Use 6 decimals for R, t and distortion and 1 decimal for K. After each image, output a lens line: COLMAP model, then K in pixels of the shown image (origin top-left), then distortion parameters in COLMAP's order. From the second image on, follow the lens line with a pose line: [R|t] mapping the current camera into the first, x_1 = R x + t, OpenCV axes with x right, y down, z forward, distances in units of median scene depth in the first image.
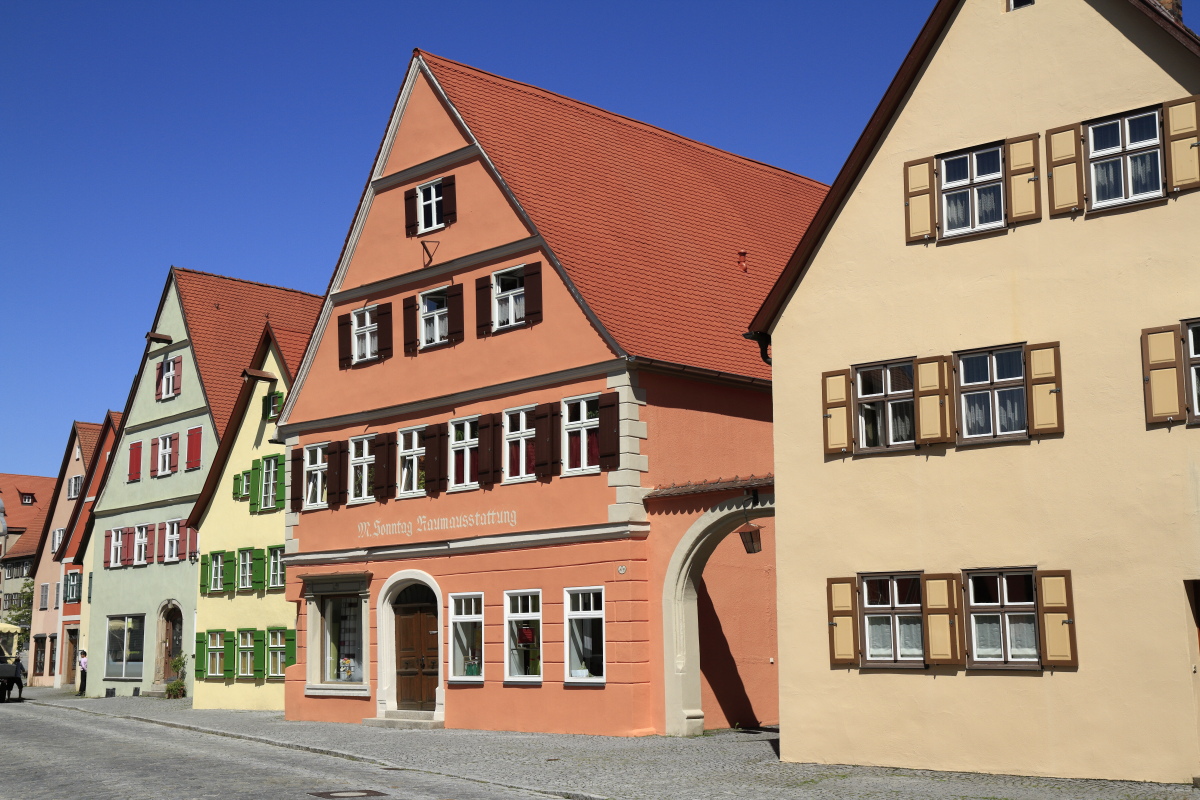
lens RADIAL K [[1493.3, 0, 600.0], [0, 1493.3, 400.0], [0, 0, 1]] dist [0.017626, 0.304580]
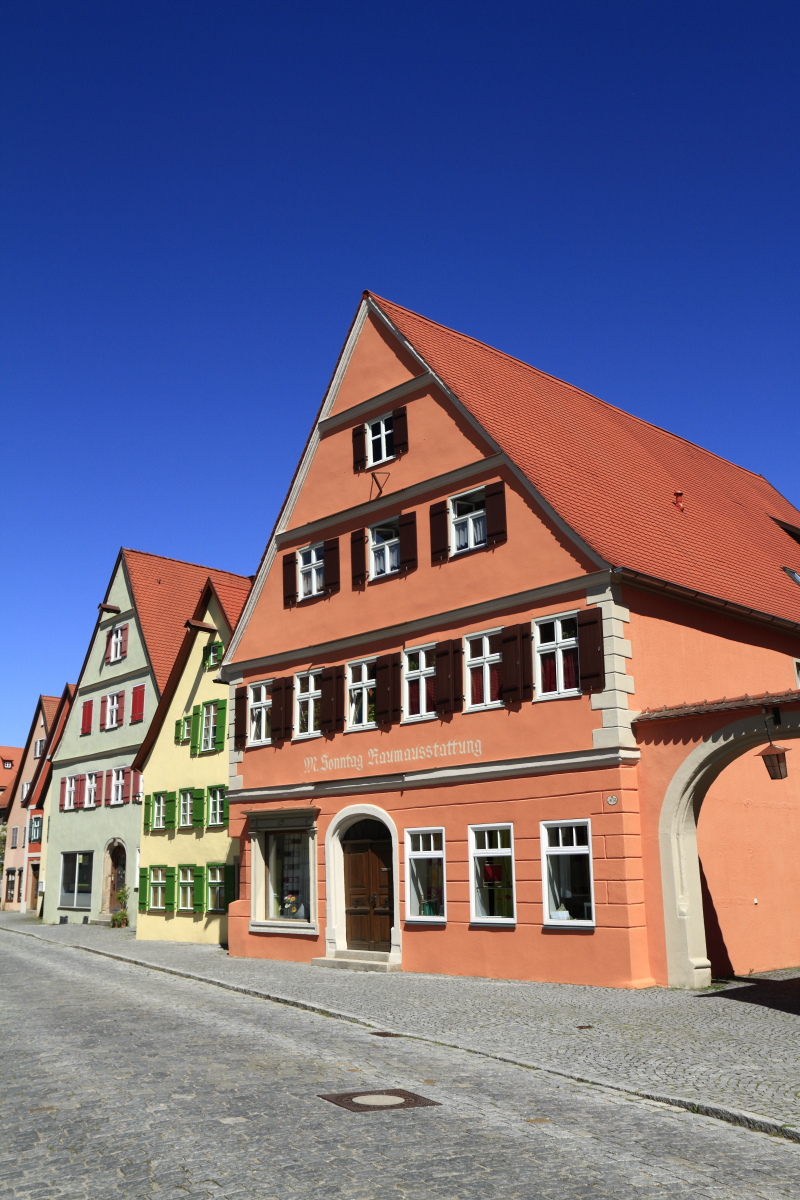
lens RADIAL K [[1165.6, 0, 400.0], [0, 1165.6, 600.0], [0, 0, 1]] dist [-0.025341, 0.008395]
pose [[0.999223, -0.002464, -0.039324, -0.067861], [-0.000504, 0.997161, -0.075295, 0.035989], [0.039398, 0.075256, 0.996386, 0.222778]]
